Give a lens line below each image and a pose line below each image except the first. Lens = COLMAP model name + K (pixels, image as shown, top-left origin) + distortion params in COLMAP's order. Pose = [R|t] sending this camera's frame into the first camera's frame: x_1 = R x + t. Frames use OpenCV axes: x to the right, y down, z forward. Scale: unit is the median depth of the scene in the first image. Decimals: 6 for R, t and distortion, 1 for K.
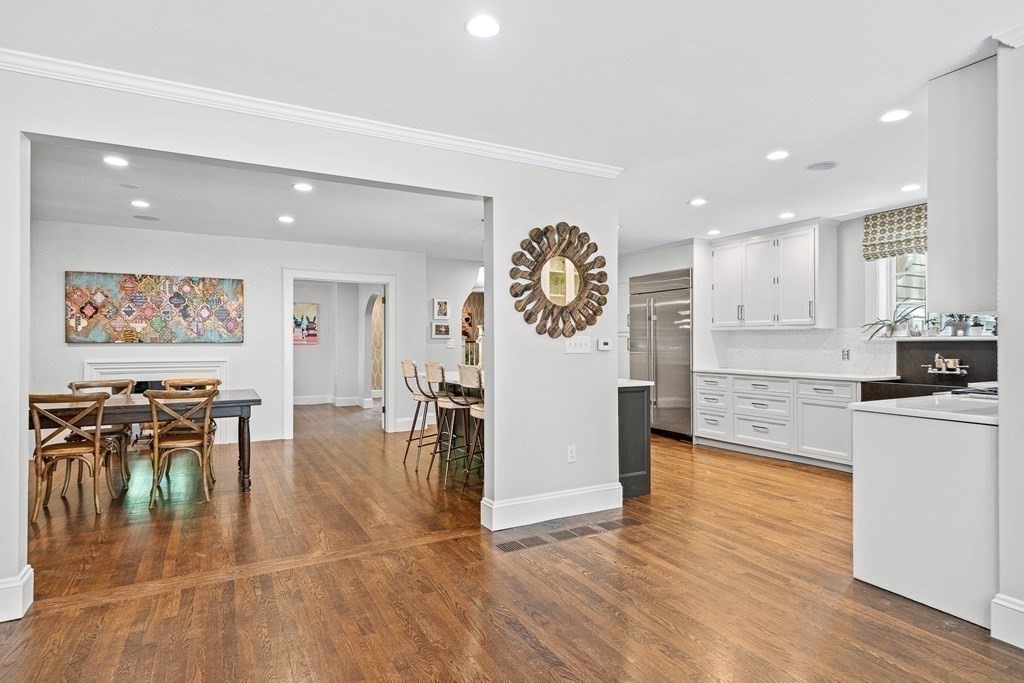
lens RADIAL K [[539.5, 0, 512.0], [0, 539.5, 341.5], [0, 0, 1]] dist [0.001416, 0.000763]
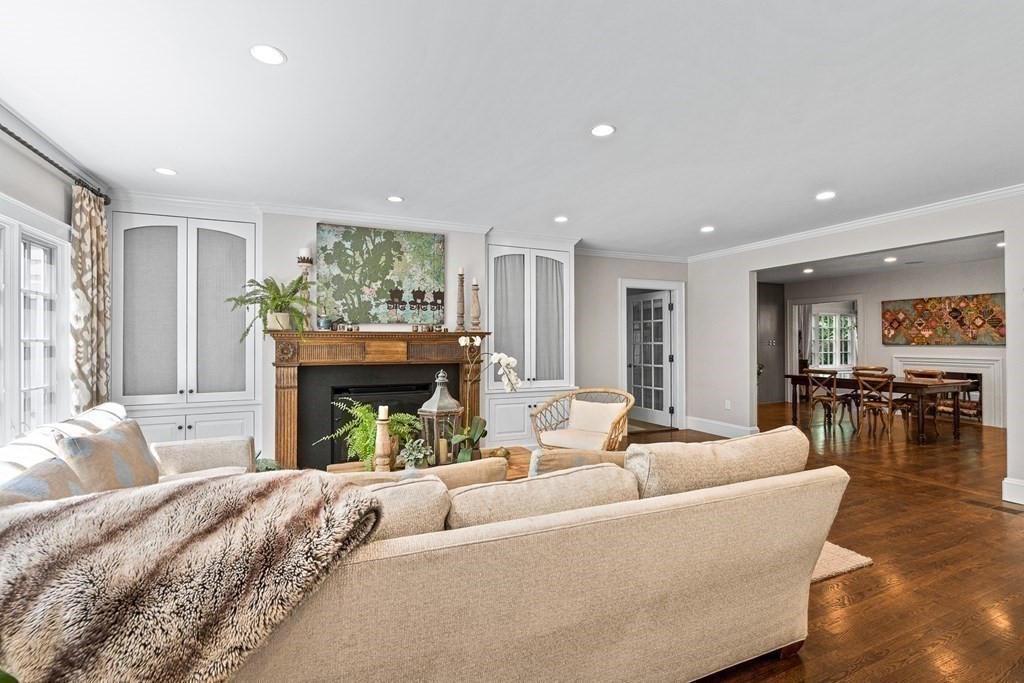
lens RADIAL K [[463.9, 0, 510.9], [0, 463.9, 337.4], [0, 0, 1]] dist [-0.002758, 0.000063]
pose [[-0.075467, -0.007287, -0.997122, 0.663846], [0.001586, 0.999971, -0.007428, -0.010226], [0.997147, -0.002142, -0.075453, -0.029752]]
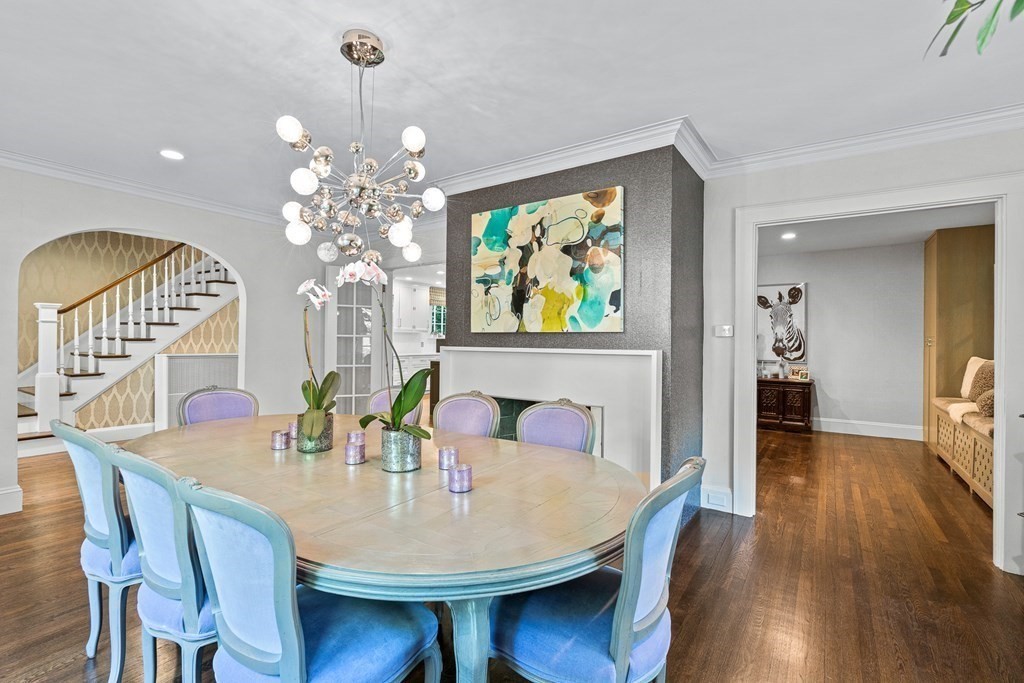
lens RADIAL K [[463.9, 0, 510.9], [0, 463.9, 337.4], [0, 0, 1]] dist [-0.002758, 0.000063]
pose [[-0.450957, -0.000281, 0.892546, -1.248081], [-0.013147, 0.999894, -0.006327, 0.001966], [-0.892449, -0.014588, -0.450913, 1.475979]]
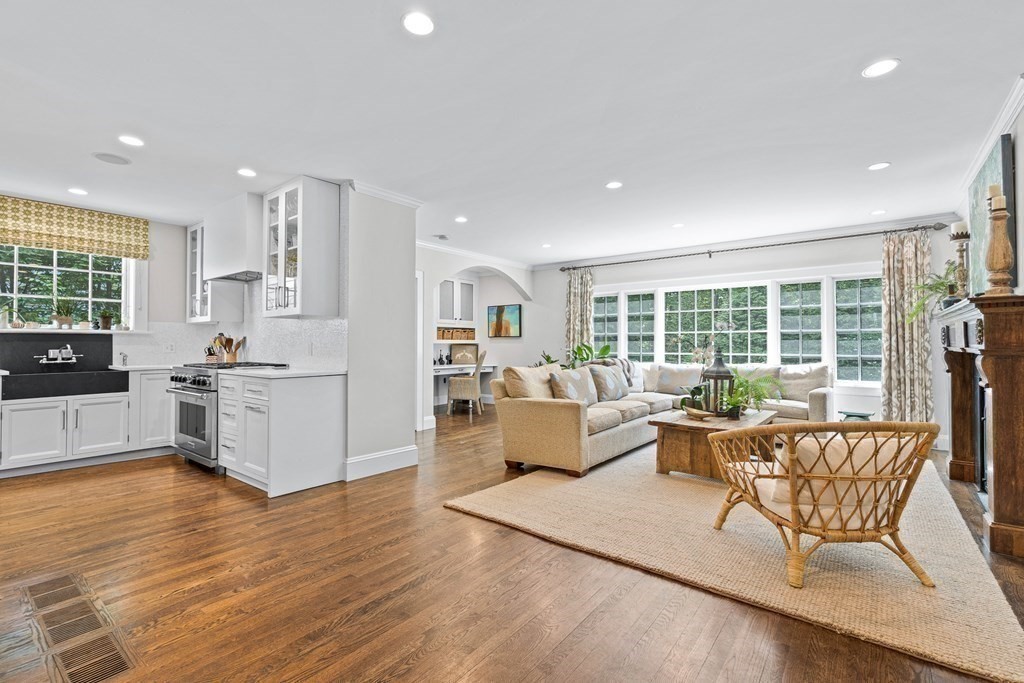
lens RADIAL K [[463.9, 0, 510.9], [0, 463.9, 337.4], [0, 0, 1]] dist [-0.002758, 0.000063]
pose [[-0.404799, 0.014226, 0.914295, -0.348399], [-0.000093, 0.999878, -0.015599, 0.017826], [-0.914405, -0.006399, -0.404749, 0.438158]]
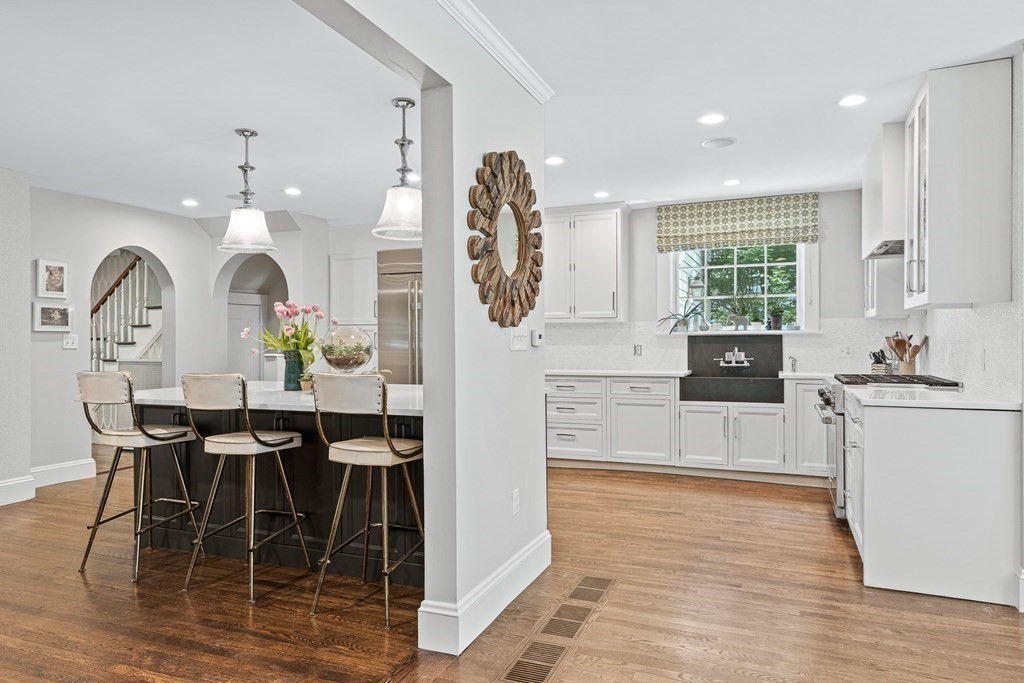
lens RADIAL K [[642.3, 0, 512.0], [0, 642.3, 341.5], [0, 0, 1]] dist [0.006181, 0.001785]
pose [[0.773522, -0.004269, 0.633755, -0.257004], [0.003291, 0.999991, 0.002720, 0.005393], [-0.633761, -0.000018, 0.773529, 0.251339]]
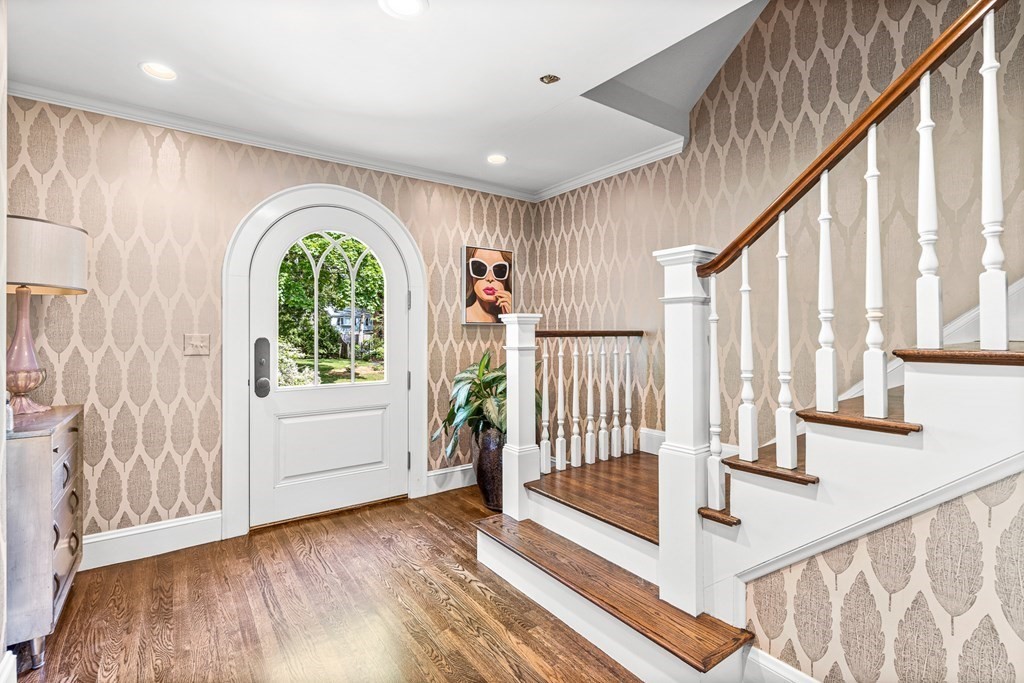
lens RADIAL K [[470.0, 0, 511.2], [0, 470.0, 337.9], [0, 0, 1]] dist [0.002814, 0.000515]
pose [[0.991345, -0.002221, 0.131263, -0.258427], [0.000820, 0.999942, 0.010725, 0.000423], [-0.131279, -0.010524, 0.991290, 1.557354]]
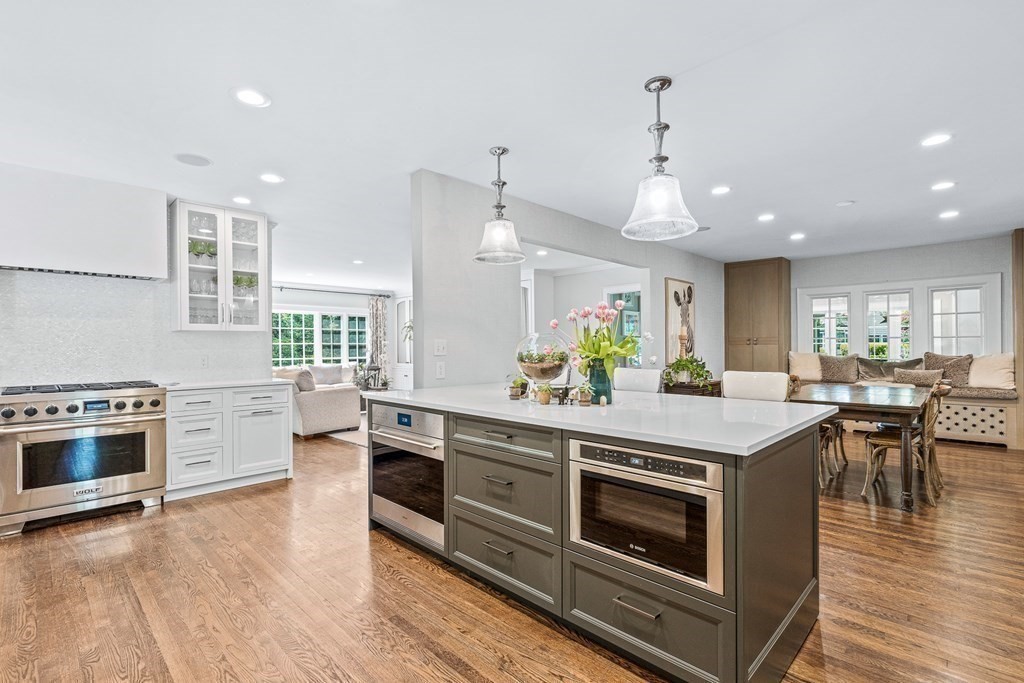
lens RADIAL K [[470.8, 0, 509.2], [0, 470.8, 346.6], [0, 0, 1]] dist [-0.001521, -0.000114]
pose [[-0.955440, 0.007066, -0.295100, 0.193904], [0.007463, 0.999972, -0.000221, 0.004013], [0.295091, -0.002413, -0.955466, 1.290344]]
